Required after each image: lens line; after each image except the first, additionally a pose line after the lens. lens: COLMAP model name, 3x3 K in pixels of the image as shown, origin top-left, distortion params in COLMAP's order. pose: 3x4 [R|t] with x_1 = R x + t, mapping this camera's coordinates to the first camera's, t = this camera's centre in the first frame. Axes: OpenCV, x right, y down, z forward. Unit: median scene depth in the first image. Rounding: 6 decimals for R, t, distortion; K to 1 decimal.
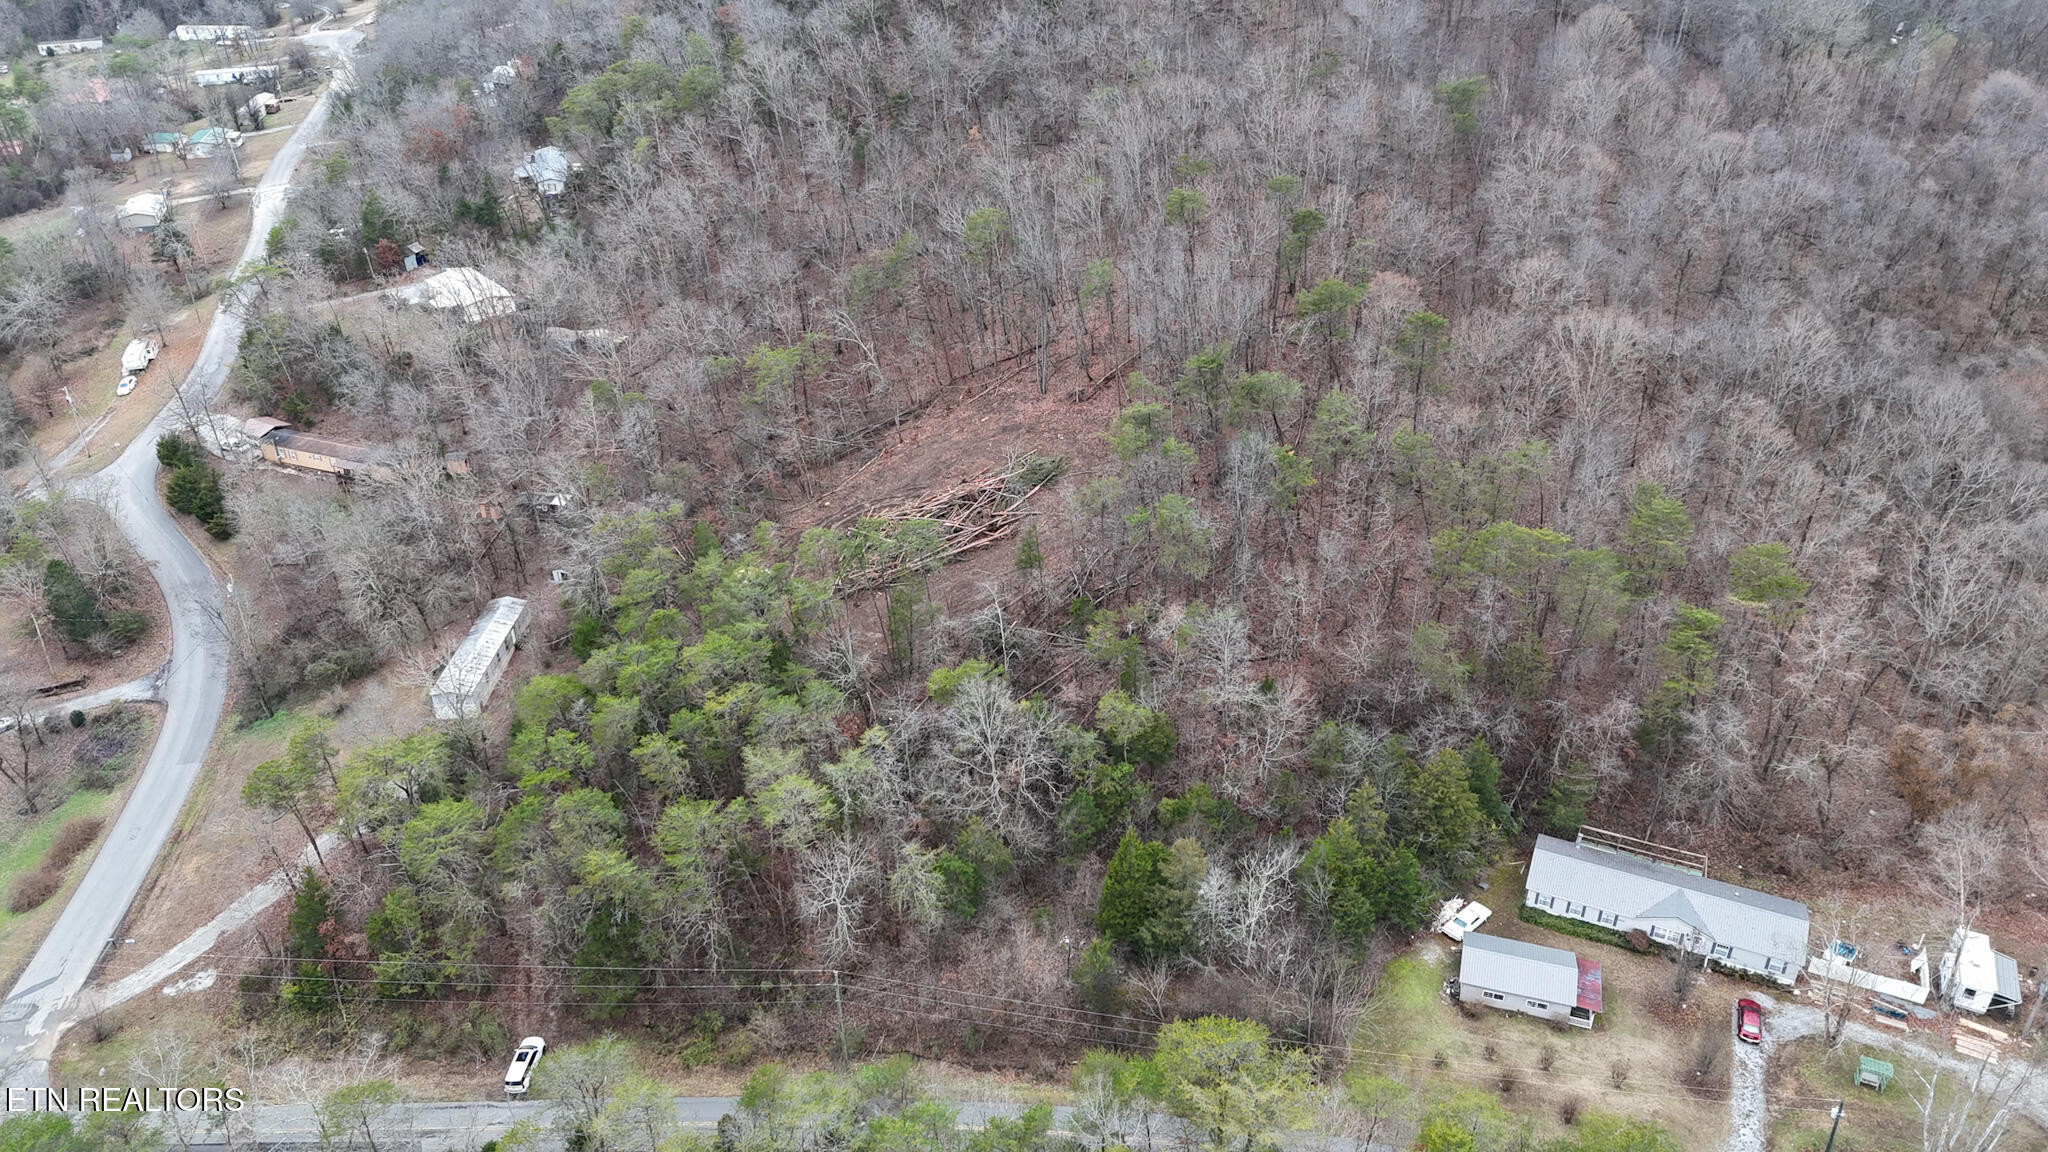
lens RADIAL K [[1501.0, 0, 1021.5], [0, 1501.0, 574.7], [0, 0, 1]] dist [0.088878, -0.089036]
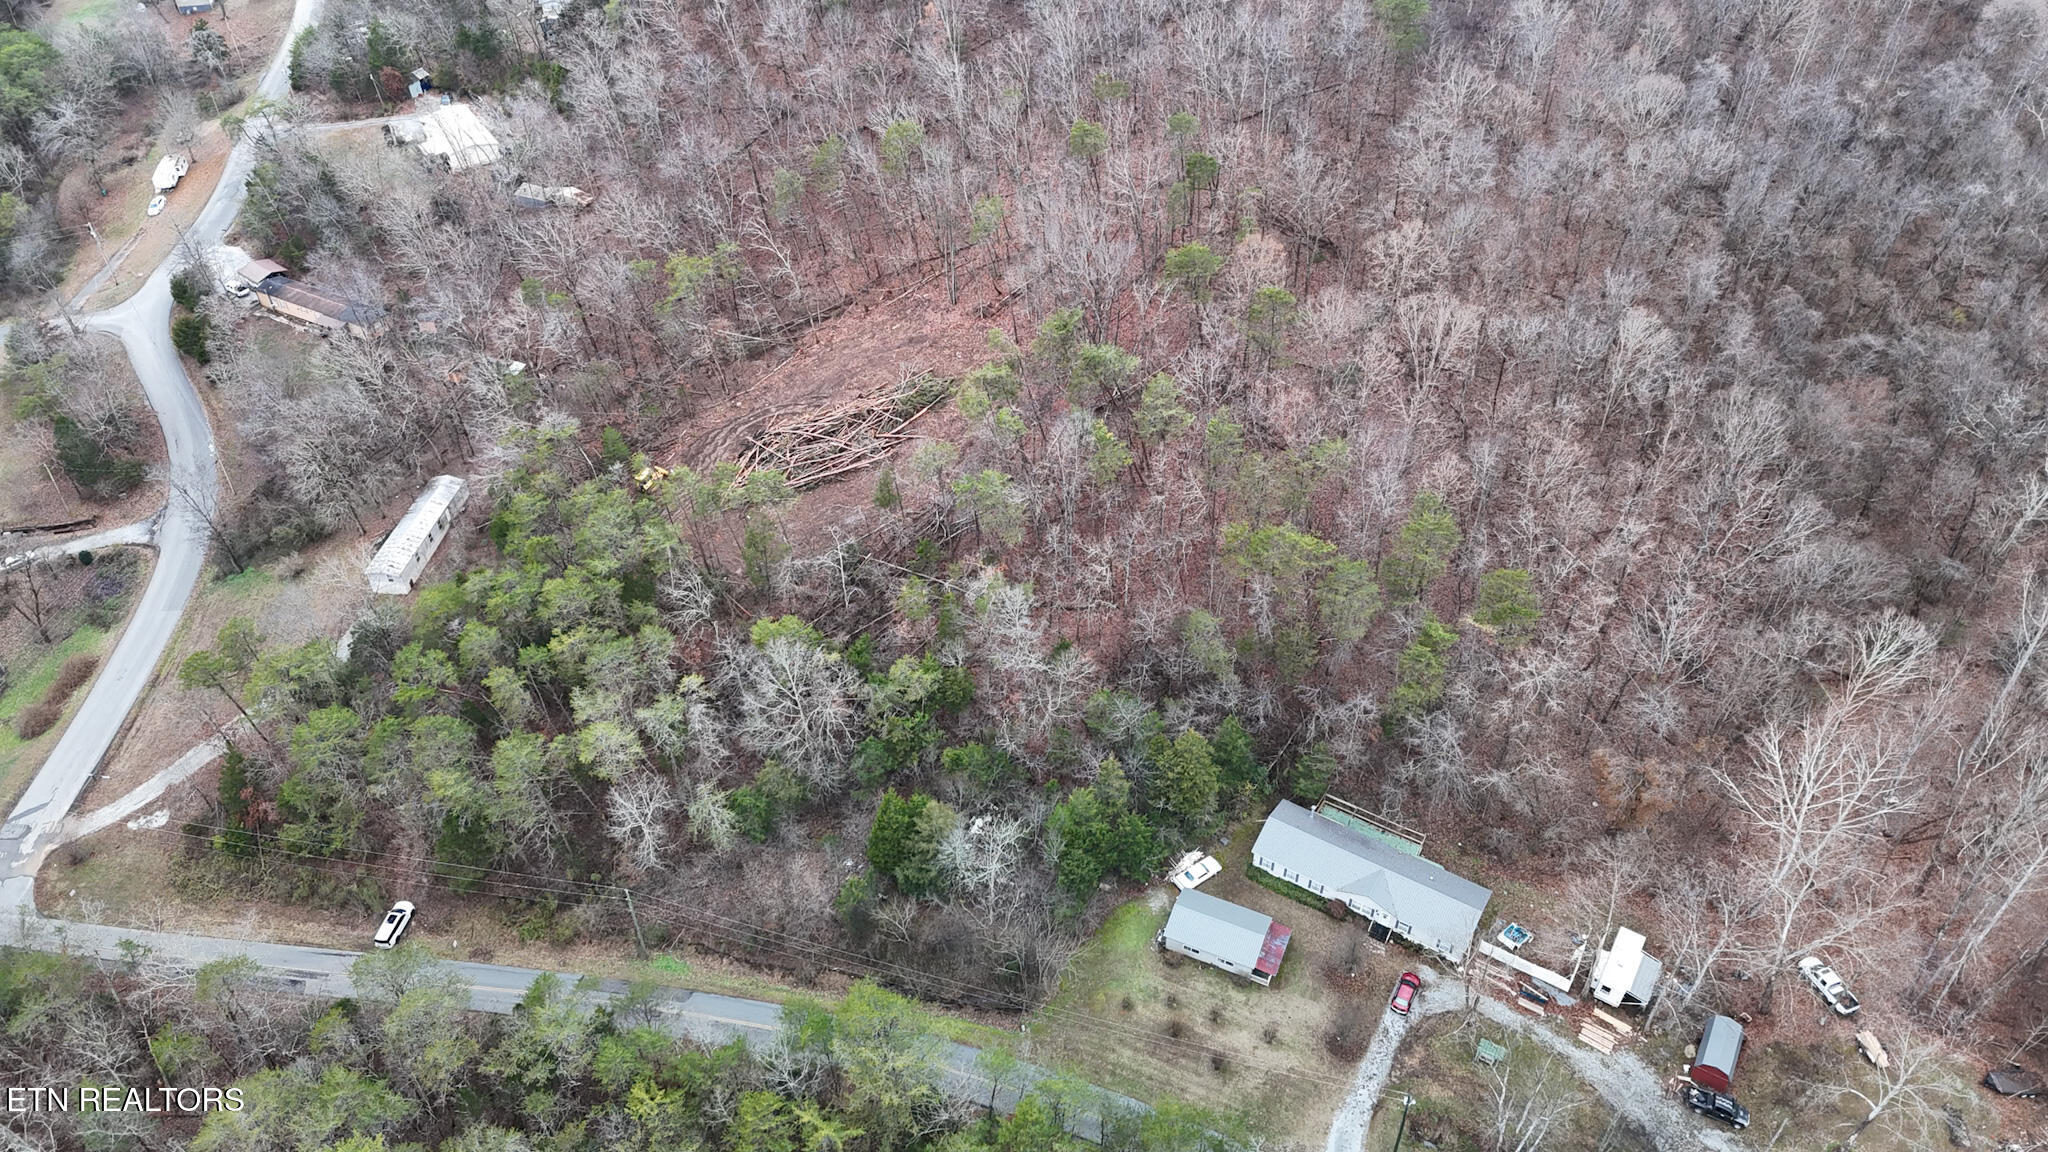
lens RADIAL K [[1501.0, 0, 1021.5], [0, 1501.0, 574.7], [0, 0, 1]] dist [0.088878, -0.089036]
pose [[0.993230, 0.080041, -0.084191, 0.235626], [-0.061849, 0.977843, 0.199996, -0.212203], [0.098333, -0.193435, 0.976173, -0.085740]]
